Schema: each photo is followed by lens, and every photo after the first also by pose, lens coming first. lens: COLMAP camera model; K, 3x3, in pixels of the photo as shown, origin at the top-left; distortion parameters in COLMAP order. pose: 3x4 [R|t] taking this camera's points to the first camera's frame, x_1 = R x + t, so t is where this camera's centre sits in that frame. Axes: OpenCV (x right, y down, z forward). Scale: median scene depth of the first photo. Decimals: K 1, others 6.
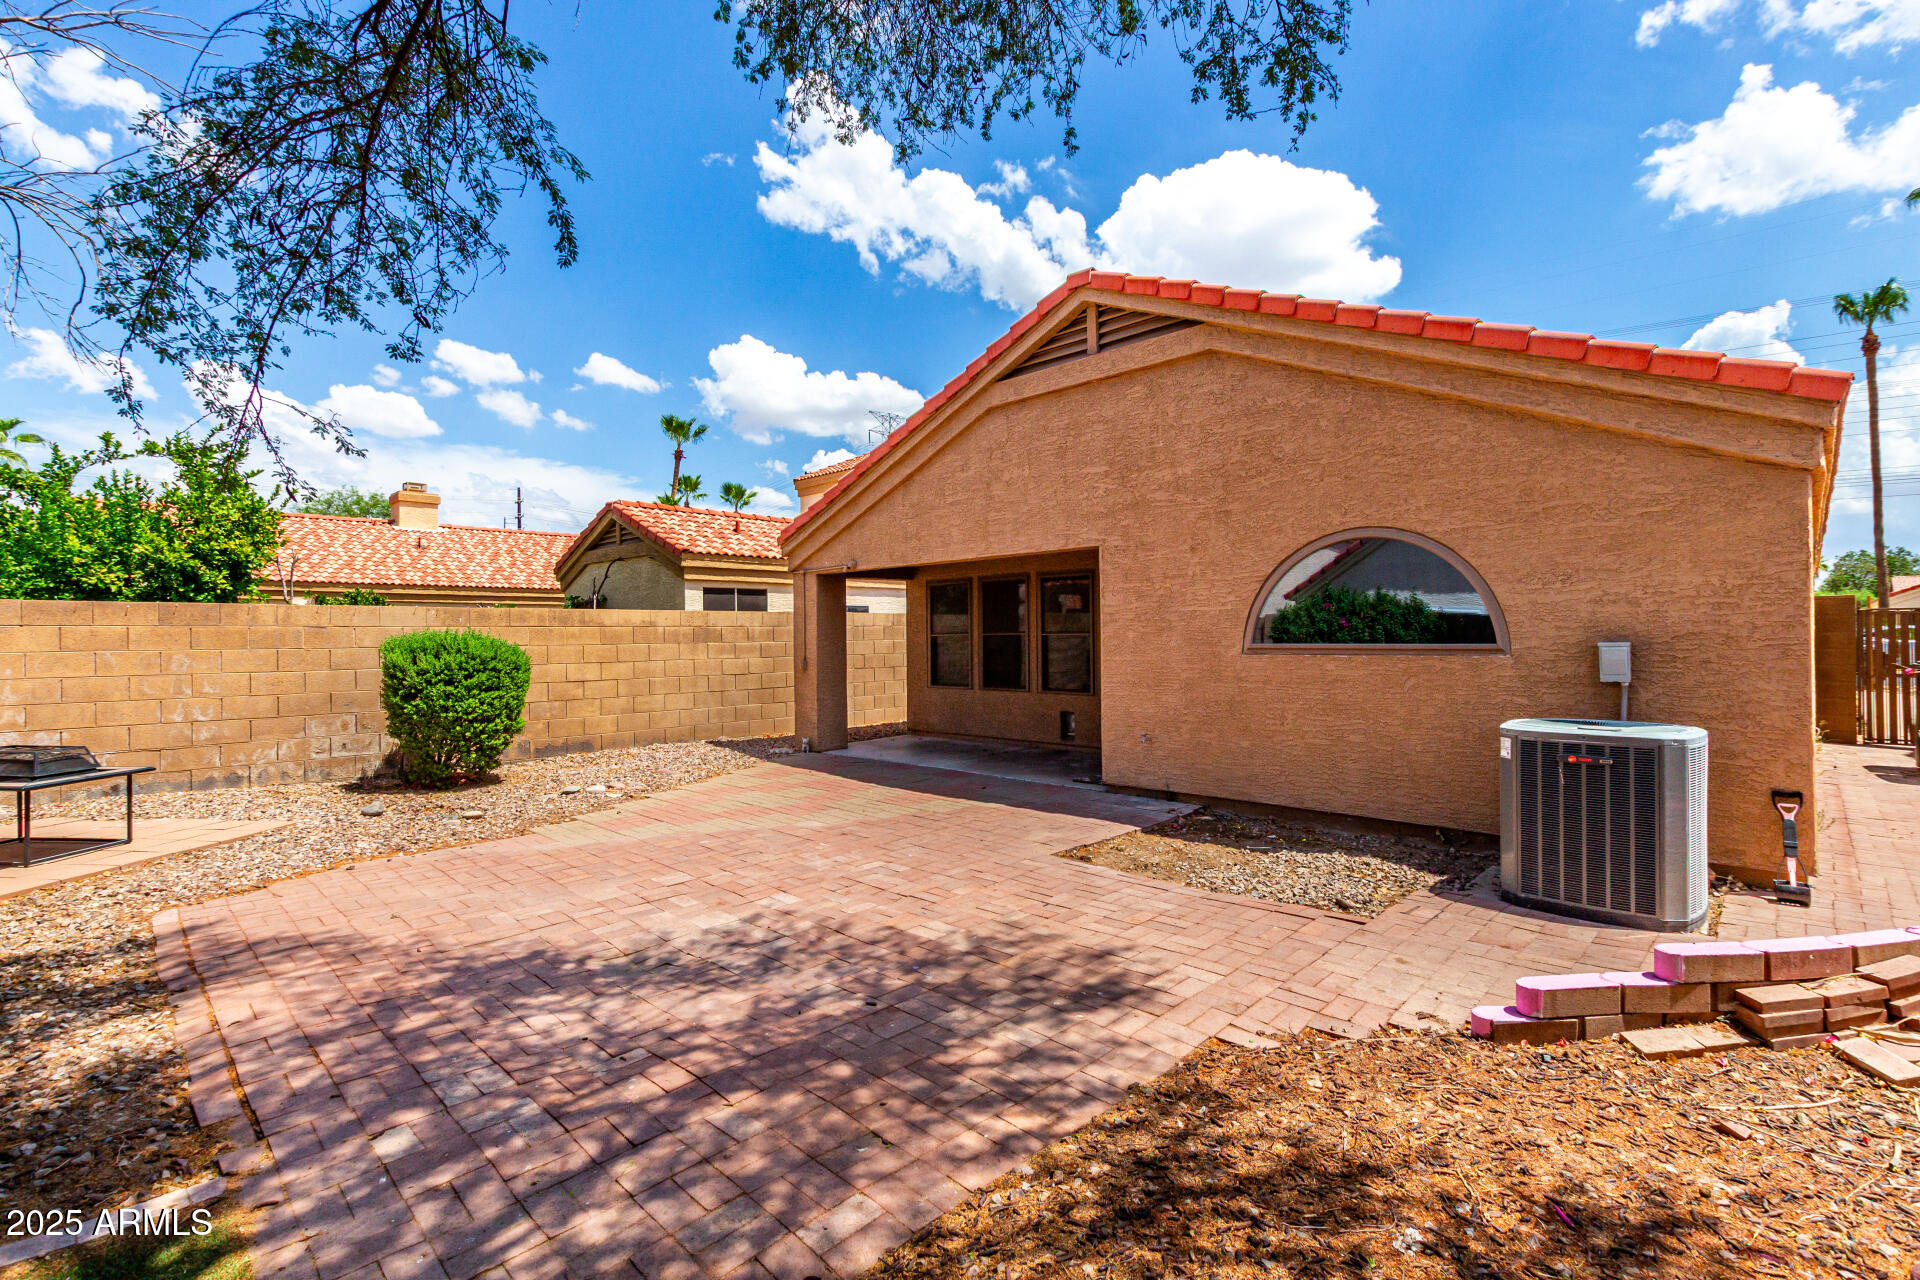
lens RADIAL K [[893.0, 0, 954.9], [0, 893.0, 640.2], [0, 0, 1]] dist [0.001434, -0.000572]
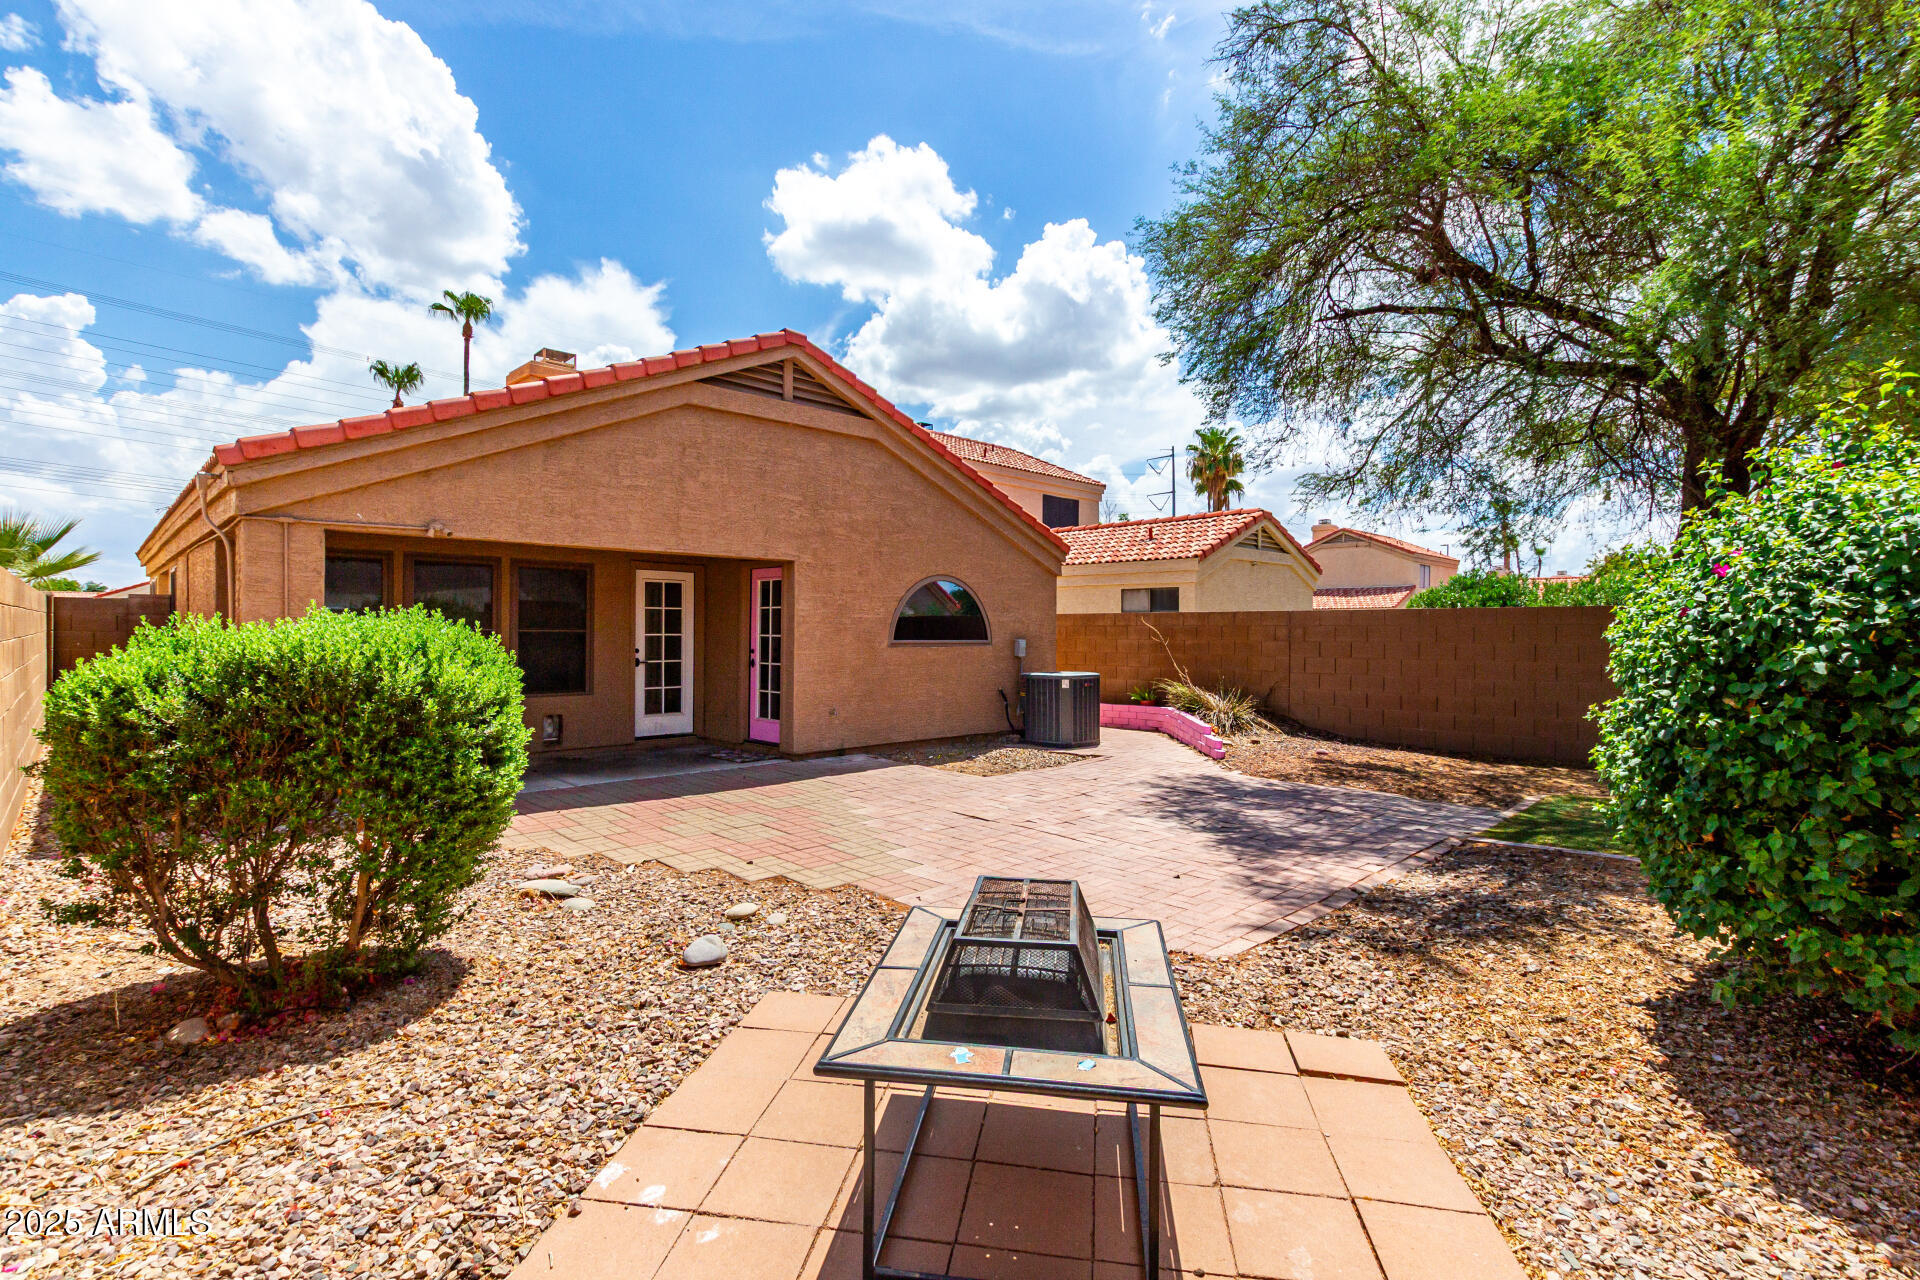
lens RADIAL K [[893.0, 0, 954.9], [0, 893.0, 640.2], [0, 0, 1]] dist [0.001434, -0.000572]
pose [[0.010060, -0.001873, 0.999948, -1.120321], [-0.002567, 0.999995, 0.001899, 0.000368], [-0.999946, -0.002586, 0.010055, 0.813424]]
